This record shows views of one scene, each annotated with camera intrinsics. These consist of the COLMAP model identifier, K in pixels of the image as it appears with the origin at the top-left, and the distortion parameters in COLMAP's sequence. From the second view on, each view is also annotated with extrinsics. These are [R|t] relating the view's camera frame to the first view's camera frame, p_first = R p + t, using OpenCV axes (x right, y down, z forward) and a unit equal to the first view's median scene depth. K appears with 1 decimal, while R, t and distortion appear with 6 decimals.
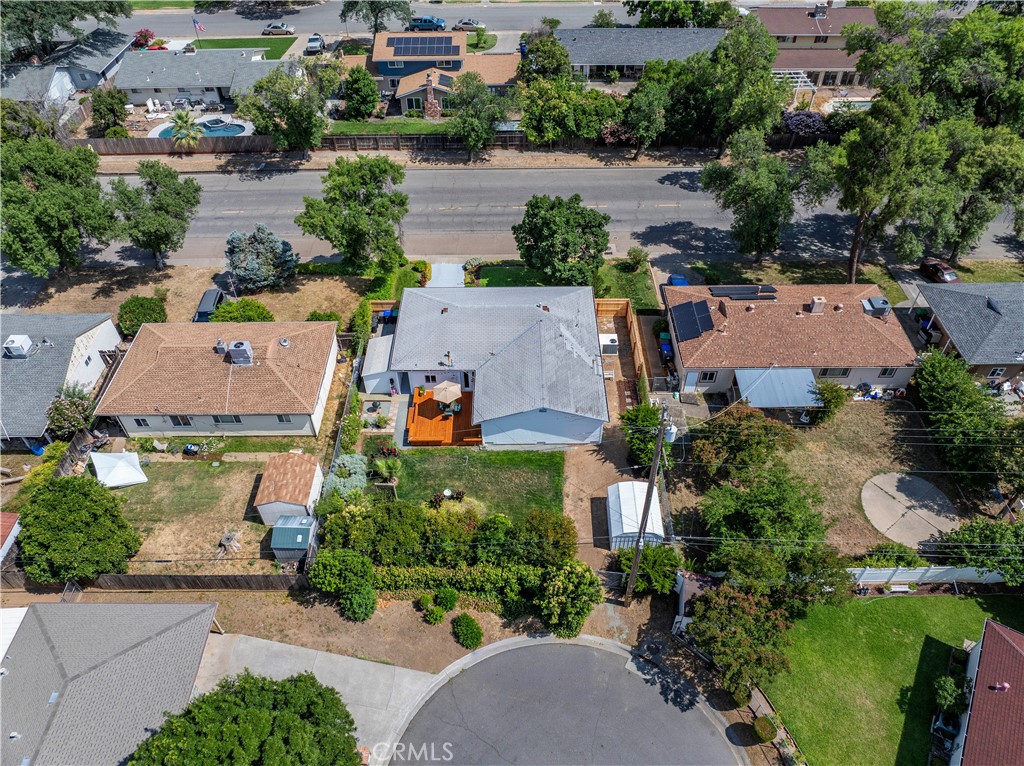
lens RADIAL K [[709.2, 0, 512.0], [0, 709.2, 383.0], [0, 0, 1]] dist [-0.025799, -0.026604]
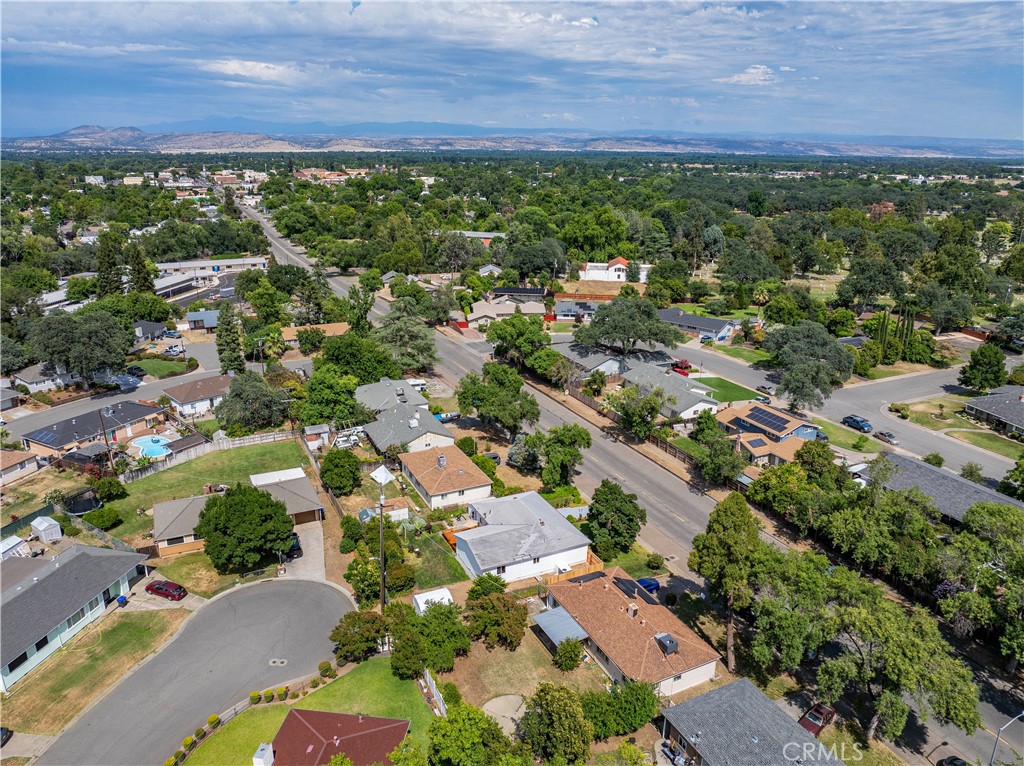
lens RADIAL K [[709.2, 0, 512.0], [0, 709.2, 383.0], [0, 0, 1]] dist [-0.025799, -0.026604]
pose [[0.438200, 0.284851, -0.852549, 0.764821], [-0.644850, 0.760381, -0.077389, -0.104132], [0.626218, 0.583679, 0.516886, -0.049069]]
